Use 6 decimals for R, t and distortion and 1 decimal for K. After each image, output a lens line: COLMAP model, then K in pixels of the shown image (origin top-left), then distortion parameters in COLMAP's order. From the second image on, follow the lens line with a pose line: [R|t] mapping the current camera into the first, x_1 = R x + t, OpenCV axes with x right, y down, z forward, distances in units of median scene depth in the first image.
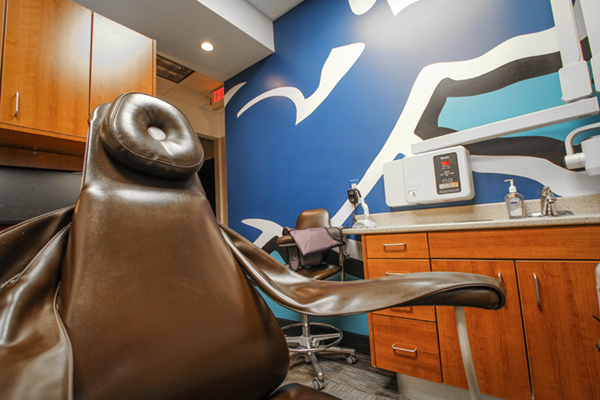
lens RADIAL K [[288.4, 0, 301.8], [0, 288.4, 193.5], [0, 0, 1]] dist [-0.000771, -0.000235]
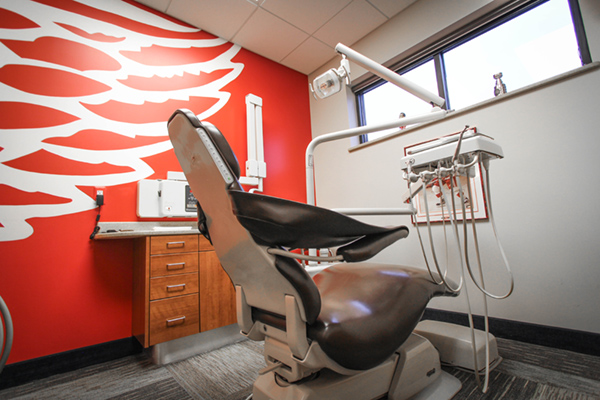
lens RADIAL K [[278.4, 0, 300.0], [0, 278.4, 200.0], [0, 0, 1]] dist [0.003524, 0.000646]
pose [[0.208632, 0.164159, 0.964118, -0.794997], [-0.084998, 0.985125, -0.149343, 0.110853], [-0.974294, -0.050790, 0.219482, 0.116695]]
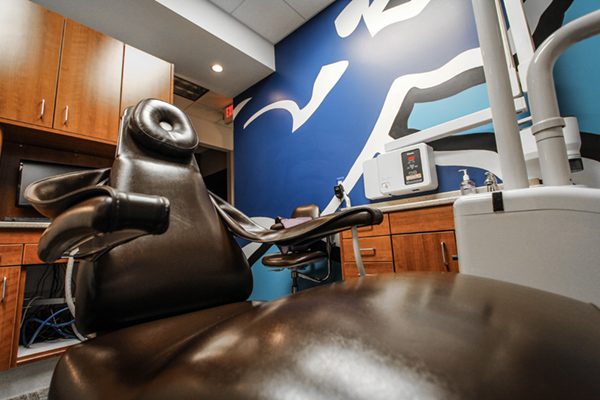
lens RADIAL K [[286.3, 0, 298.7], [0, 286.3, 189.7], [0, 0, 1]] dist [-0.000374, -0.000114]
pose [[0.998068, -0.005806, -0.061856, 0.115949], [0.001743, 0.997849, -0.065527, 0.096738], [0.062103, 0.065292, 0.995932, -0.170895]]
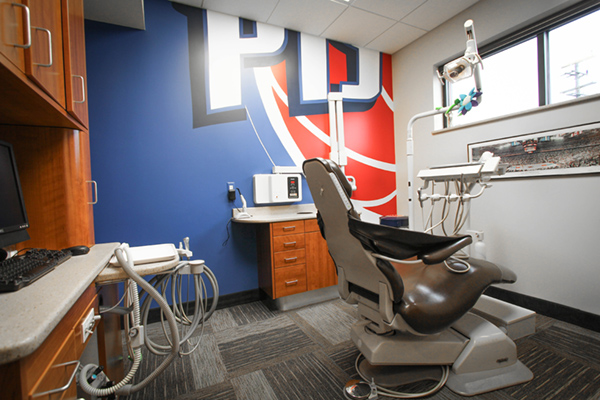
lens RADIAL K [[278.4, 0, 300.0], [0, 278.4, 200.0], [0, 0, 1]] dist [0.003524, 0.000646]
pose [[0.452365, 0.033630, 0.891199, -1.111751], [-0.105523, 0.994287, 0.016042, -0.023241], [-0.885568, -0.101299, 0.453329, 0.112064]]
